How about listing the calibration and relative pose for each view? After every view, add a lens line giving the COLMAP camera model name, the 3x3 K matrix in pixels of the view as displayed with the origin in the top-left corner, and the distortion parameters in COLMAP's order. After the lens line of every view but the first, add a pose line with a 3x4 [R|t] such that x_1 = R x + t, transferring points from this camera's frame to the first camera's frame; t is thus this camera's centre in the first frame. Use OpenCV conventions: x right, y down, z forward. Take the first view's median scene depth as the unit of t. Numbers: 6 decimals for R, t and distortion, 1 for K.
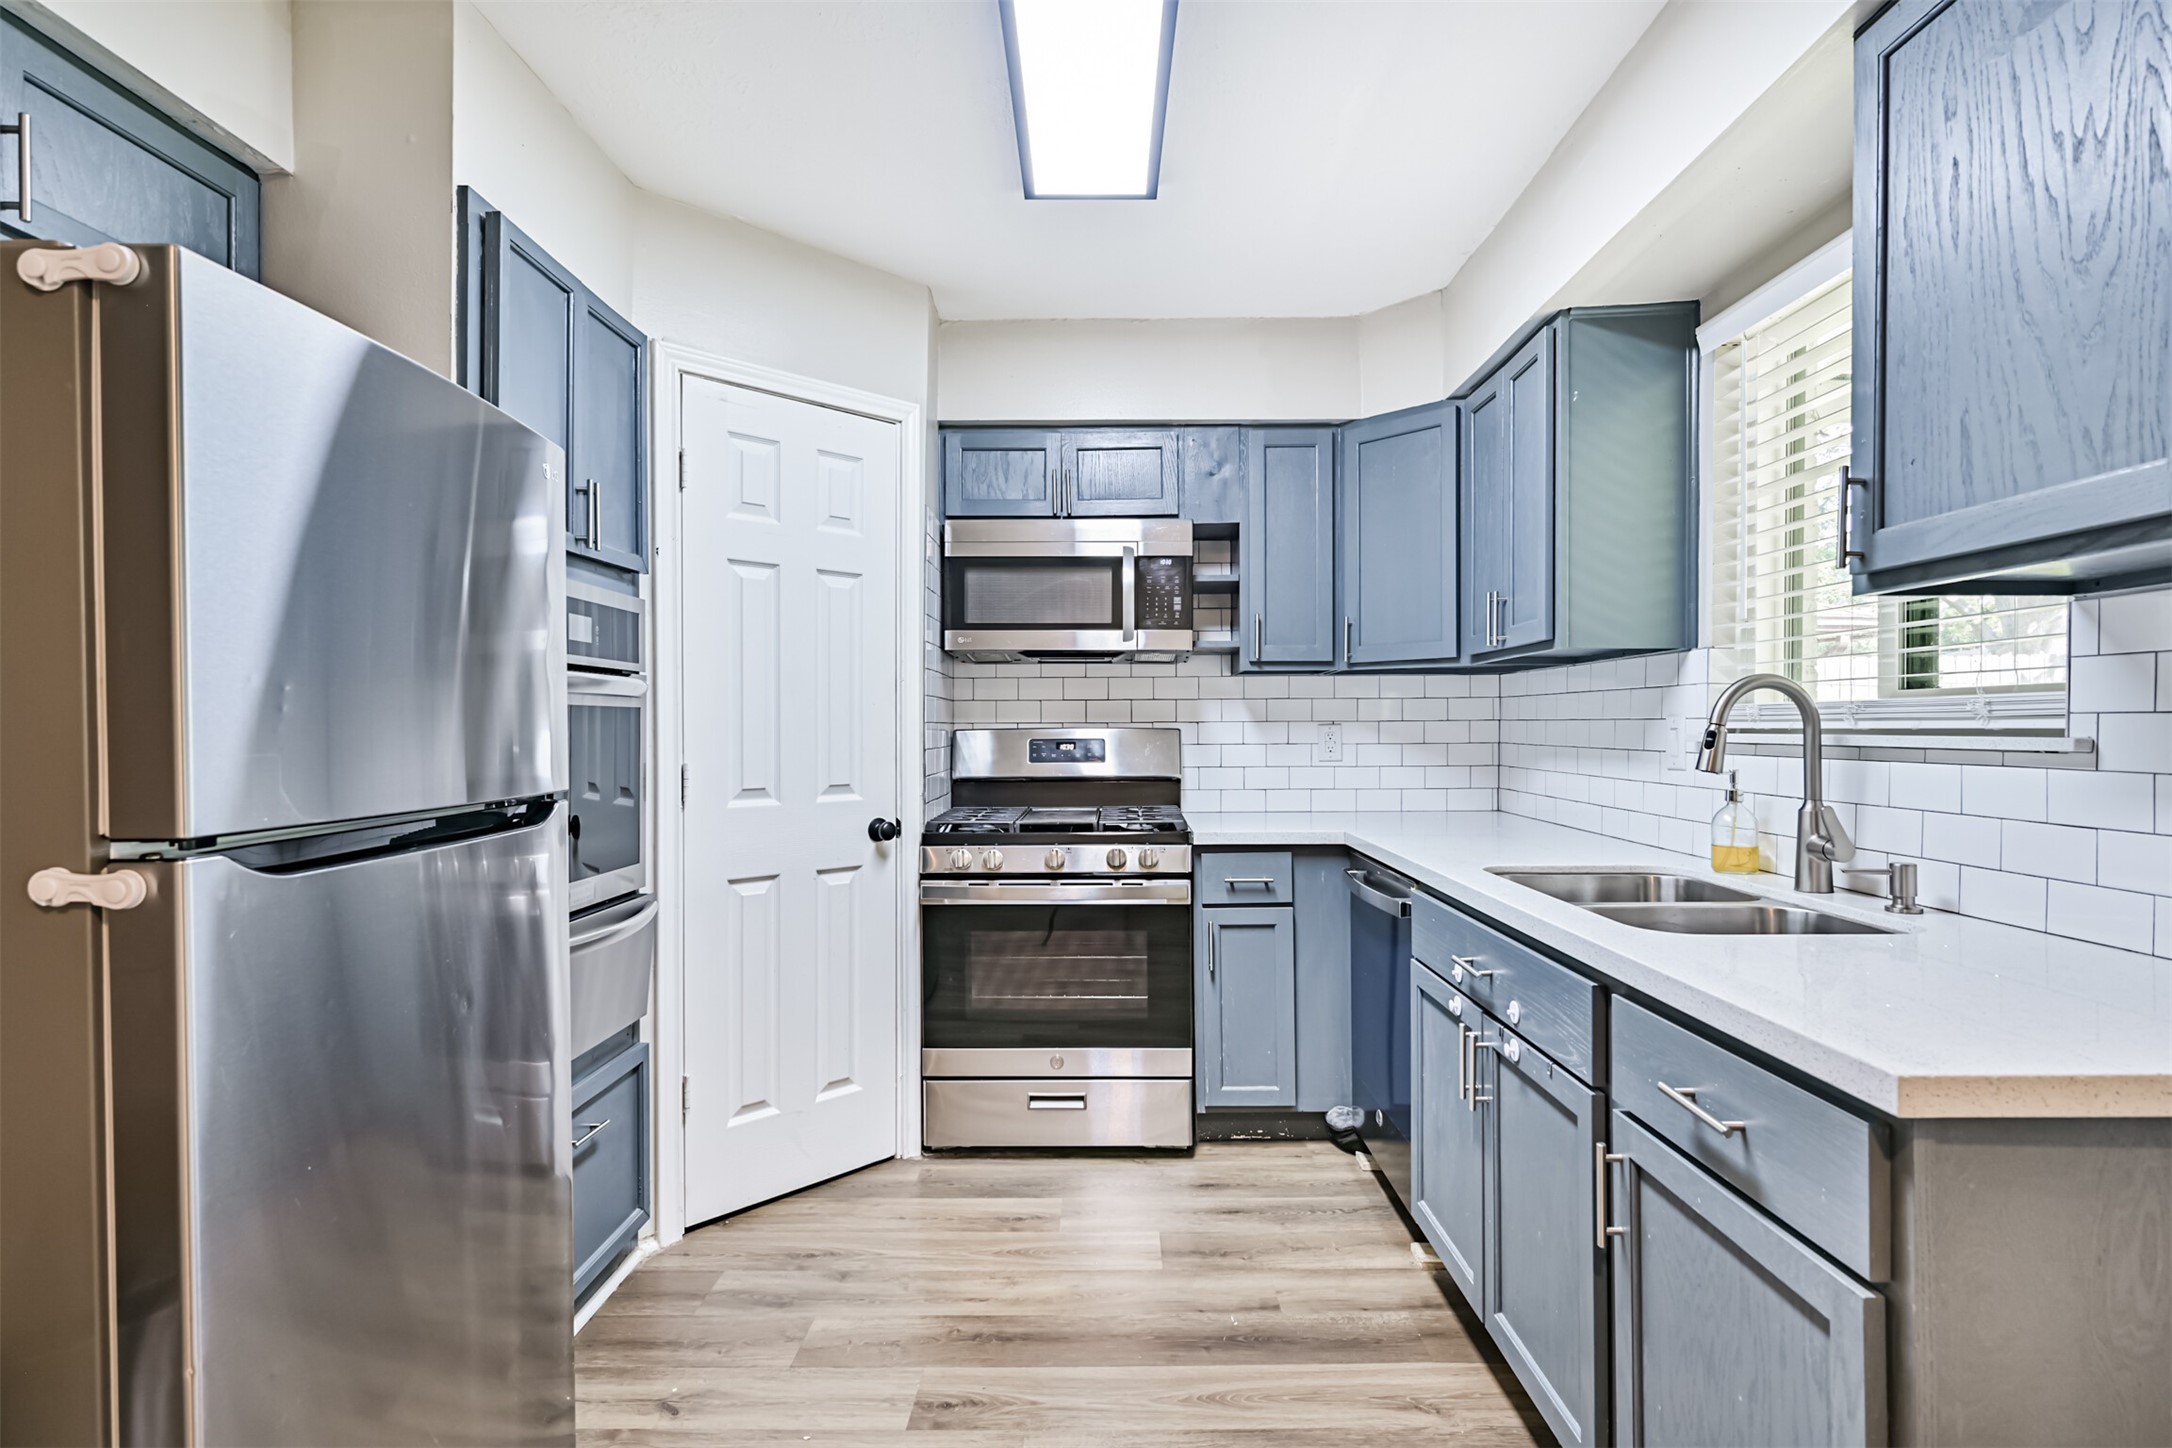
lens RADIAL K [[1088.1, 0, 1091.3], [0, 1088.1, 731.5], [0, 0, 1]] dist [-0.001736, -0.000287]
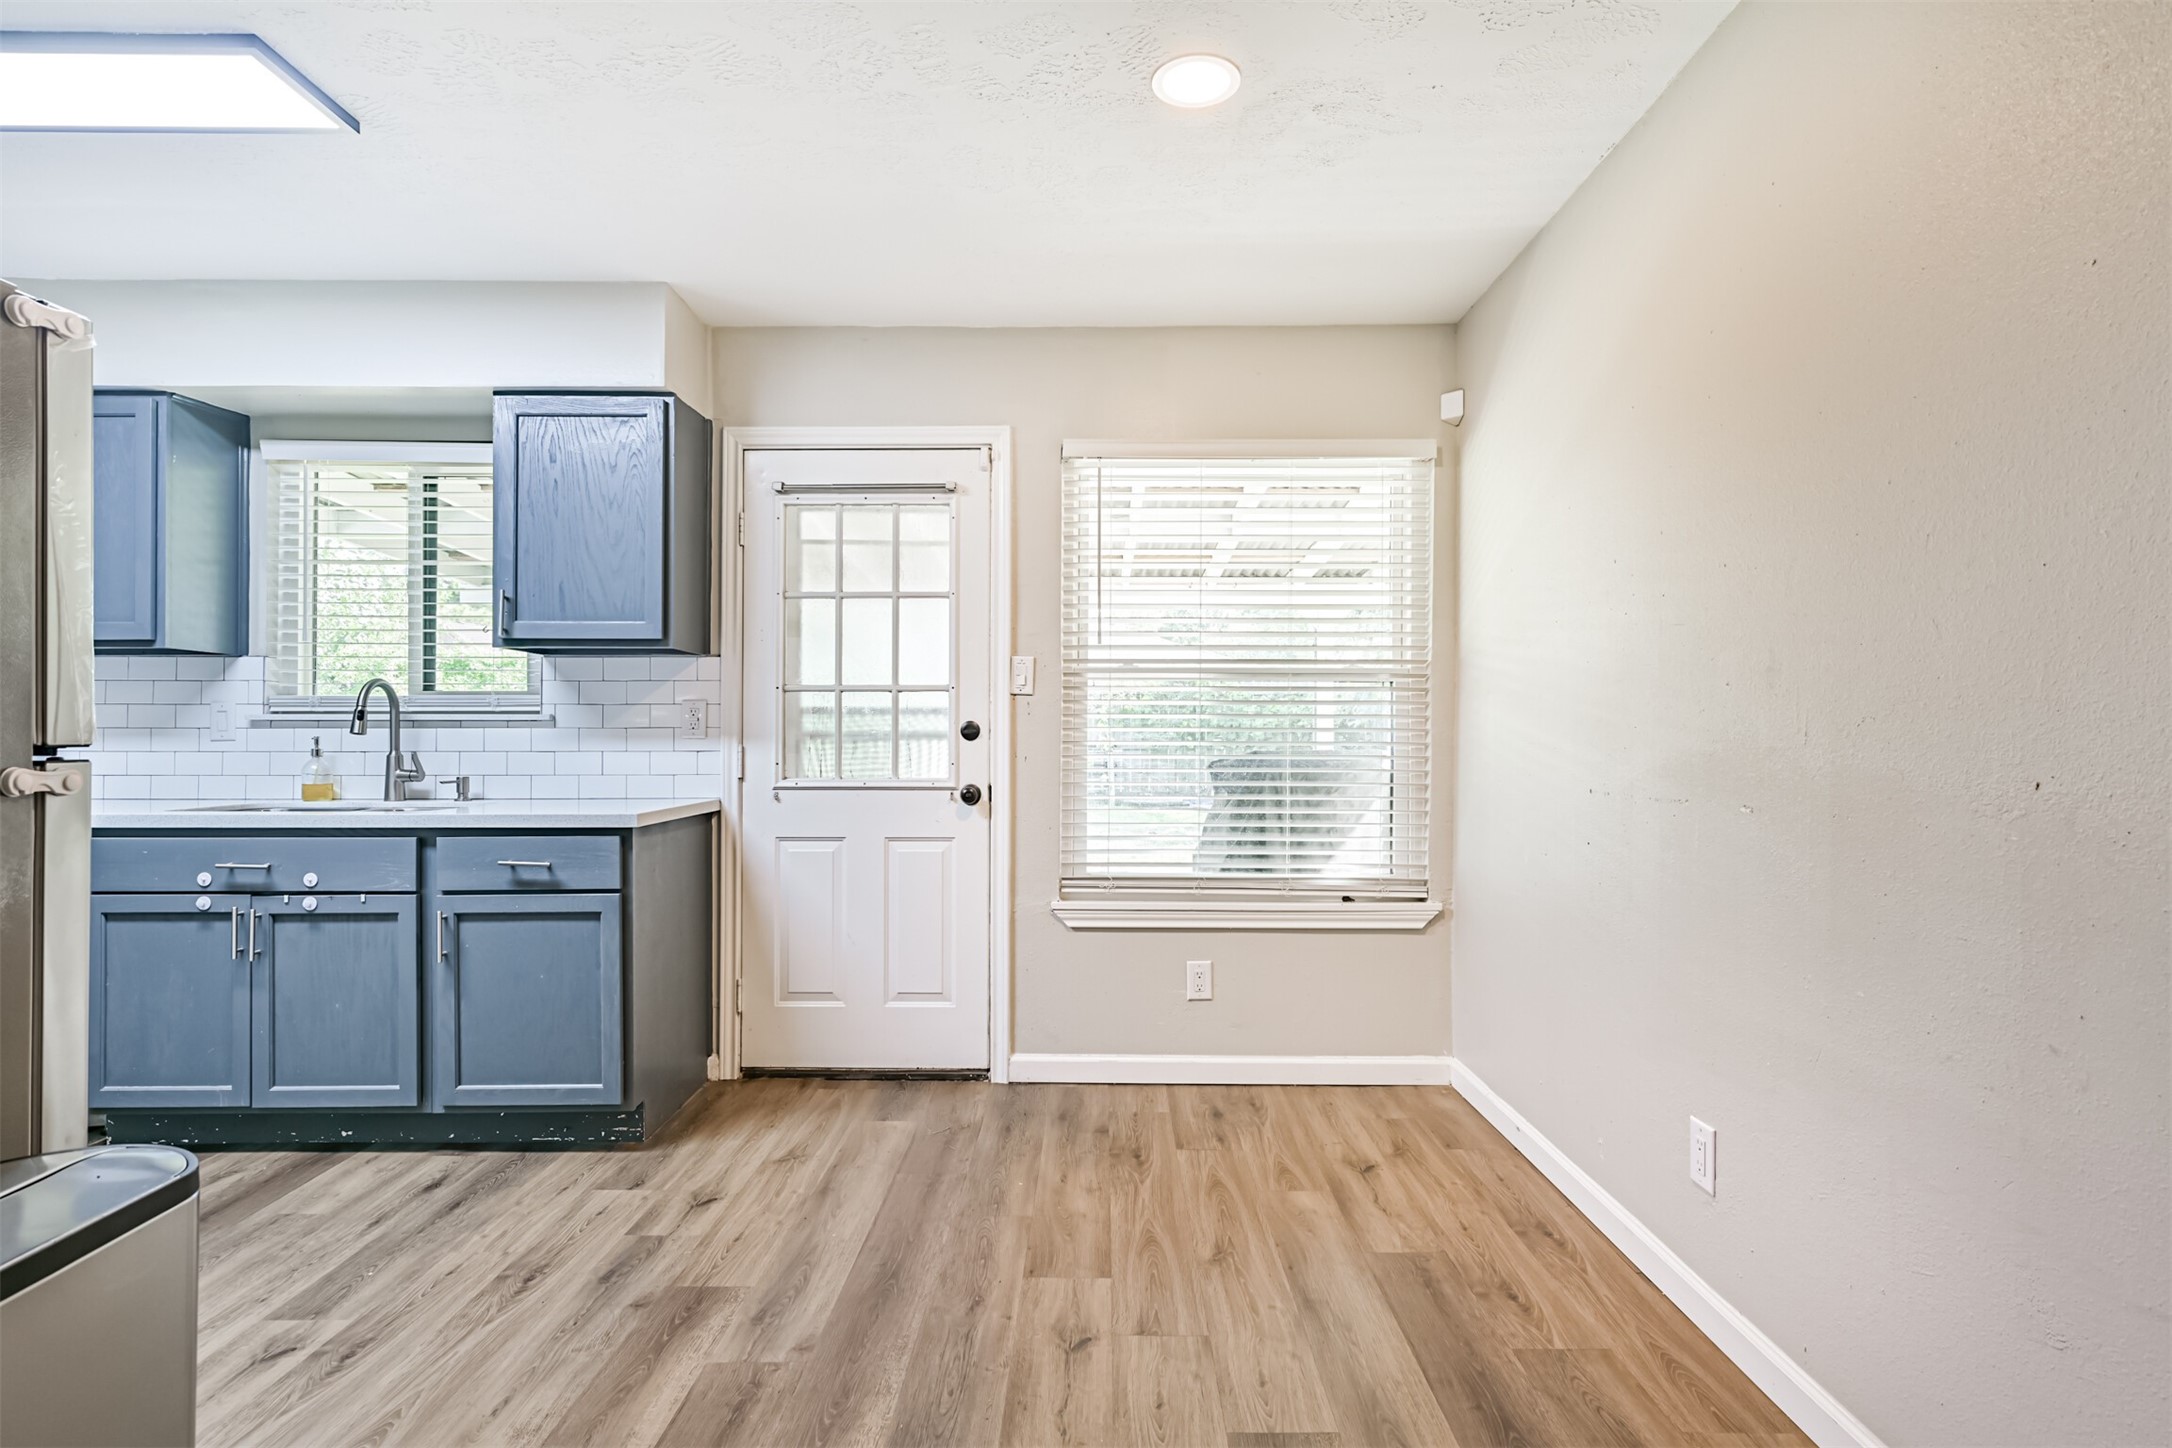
lens RADIAL K [[1105.6, 0, 1101.7], [0, 1105.6, 727.6], [0, 0, 1]] dist [-0.000940, 0.002849]
pose [[-0.011130, 0.009879, 0.999889, -0.812517], [0.004789, 0.999940, -0.009826, 0.033960], [-0.999927, 0.004679, -0.011177, -0.102611]]
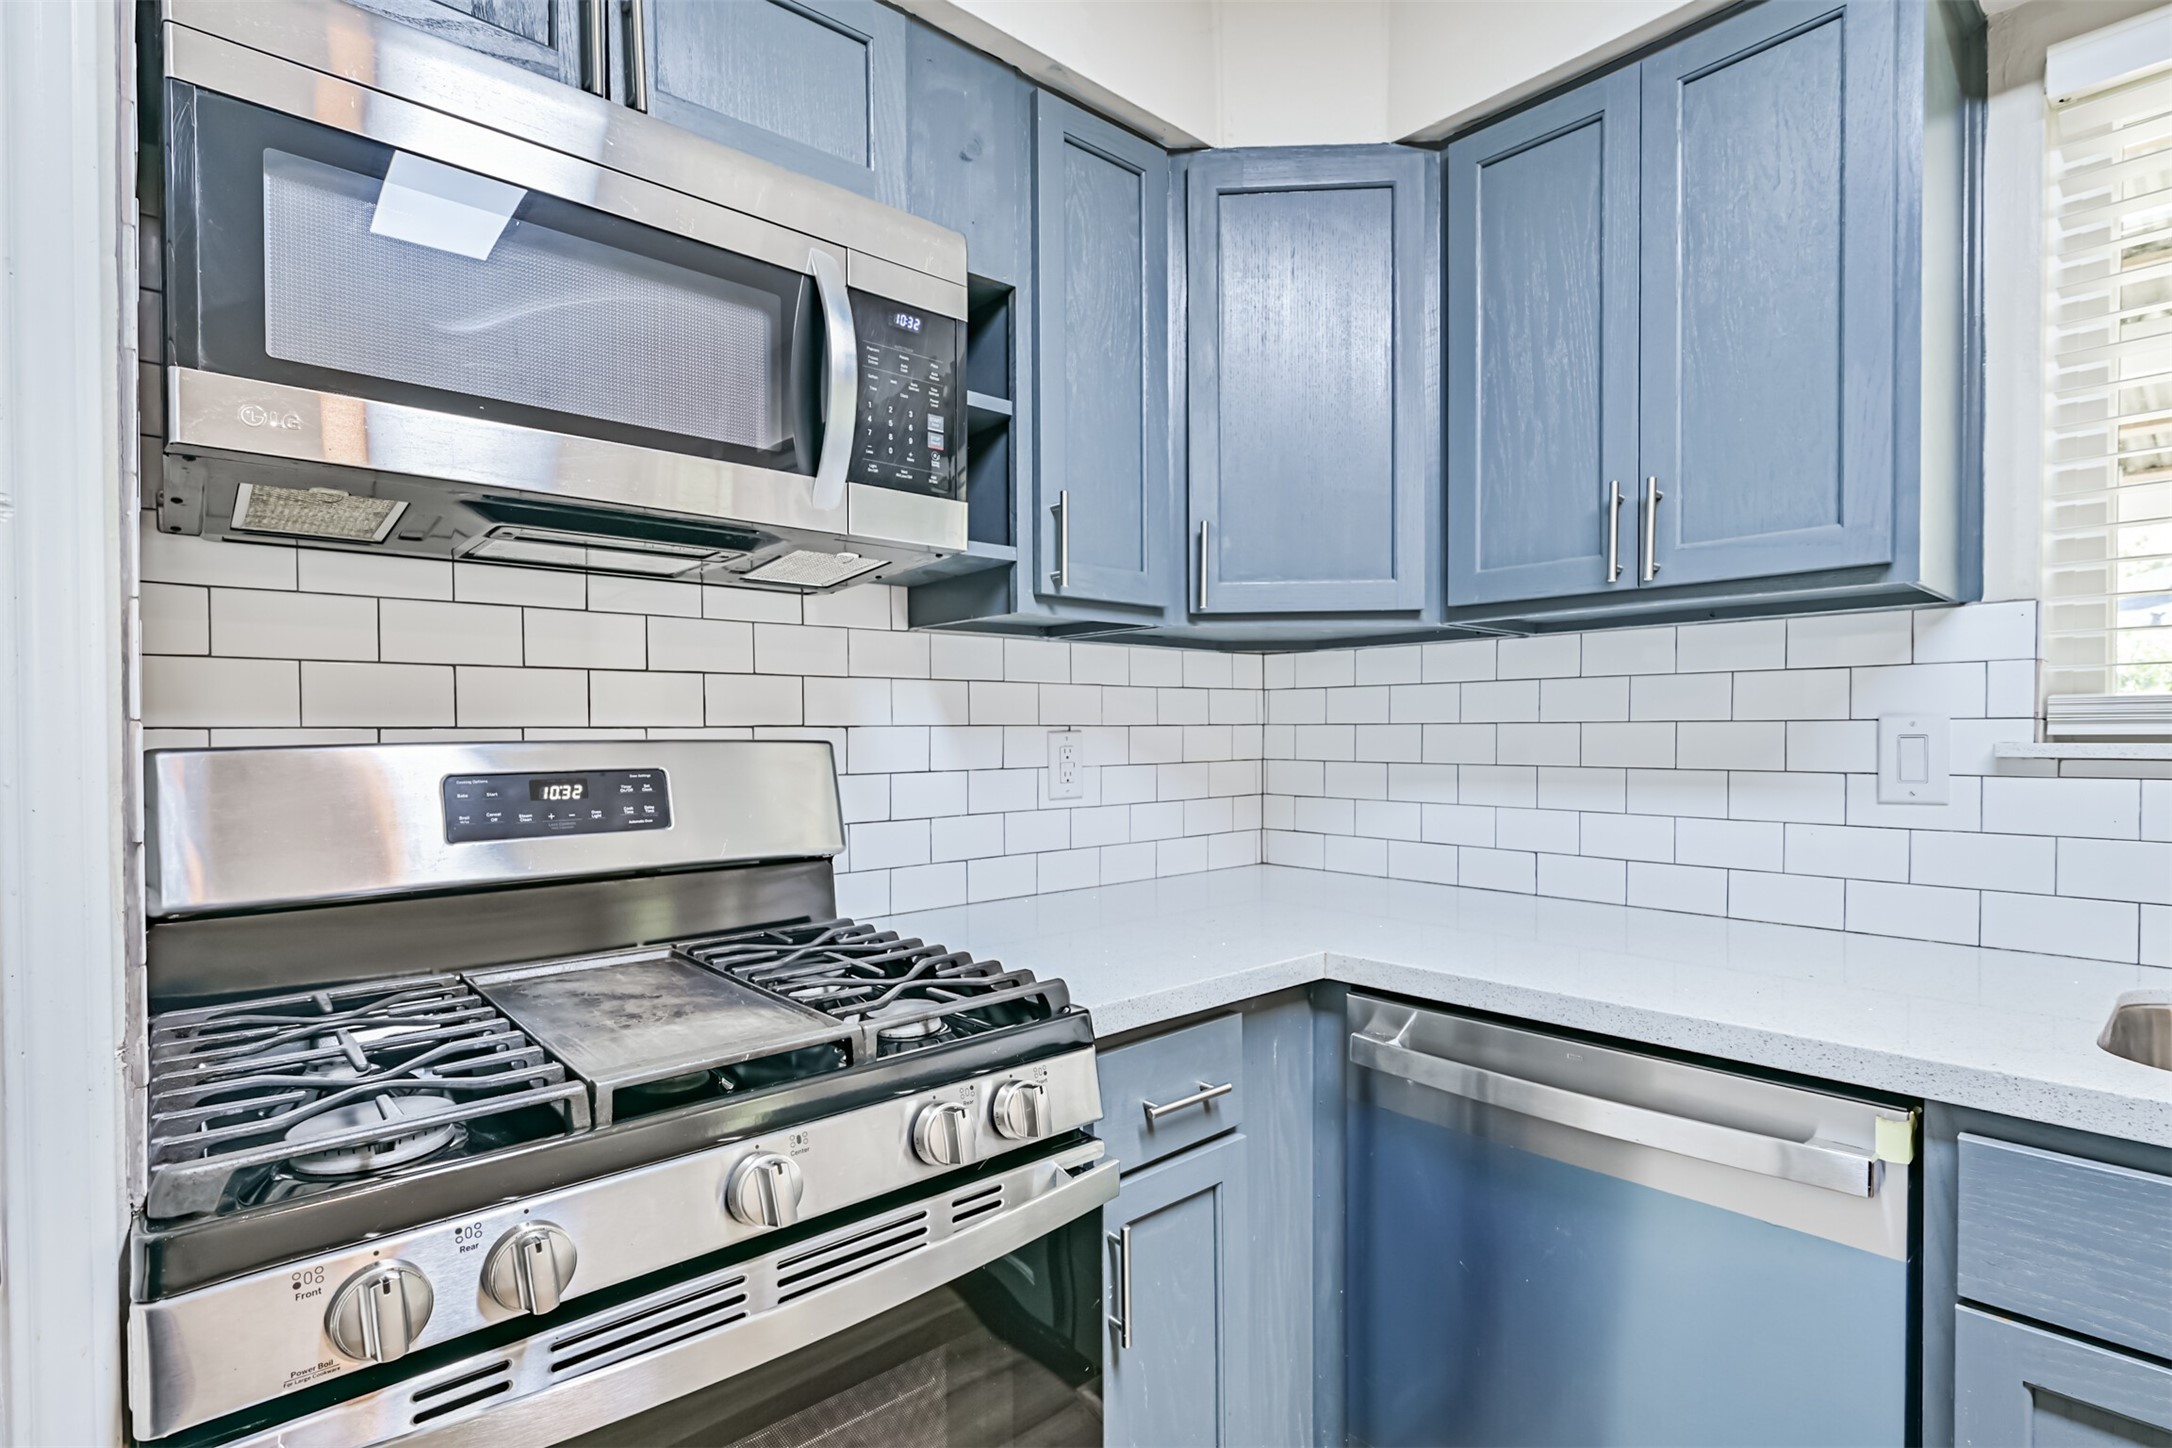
lens RADIAL K [[1088.1, 0, 1103.8], [0, 1088.1, 740.8], [0, 0, 1]] dist [-0.001736, -0.000287]
pose [[0.728857, -0.007460, 0.684625, -0.181733], [0.006077, 0.999972, 0.004426, -0.005026], [-0.684639, 0.000934, 0.728882, 0.787070]]
